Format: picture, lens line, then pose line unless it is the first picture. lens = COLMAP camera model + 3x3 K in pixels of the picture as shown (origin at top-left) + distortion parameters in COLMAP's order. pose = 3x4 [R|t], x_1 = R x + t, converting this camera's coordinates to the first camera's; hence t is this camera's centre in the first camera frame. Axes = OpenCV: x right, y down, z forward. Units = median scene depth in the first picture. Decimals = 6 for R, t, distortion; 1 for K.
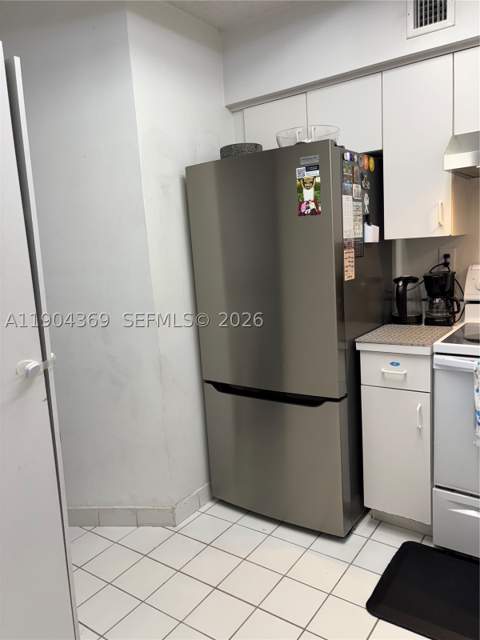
lens RADIAL K [[489.2, 0, 240.0], [0, 489.2, 320.0], [0, 0, 1]] dist [0.043871, -0.001923]
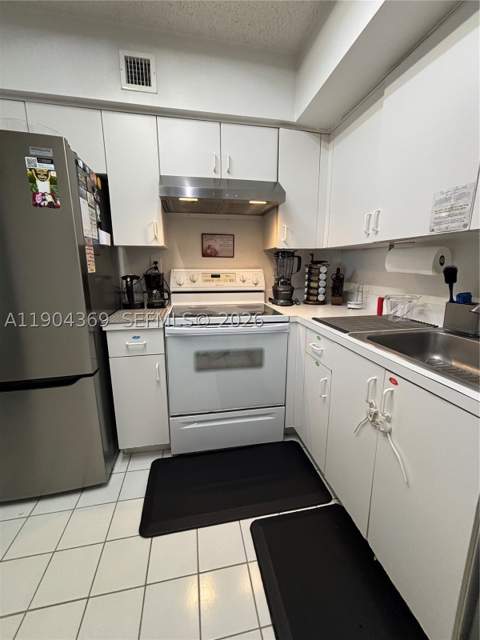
lens RADIAL K [[260.2, 0, 240.0], [0, 260.2, 320.0], [0, 0, 1]] dist [-0.000156, 0.000176]
pose [[0.678870, -0.085419, 0.729273, -0.003495], [0.065907, 0.996290, 0.055342, 0.021242], [-0.731295, 0.010494, 0.681981, 0.305363]]
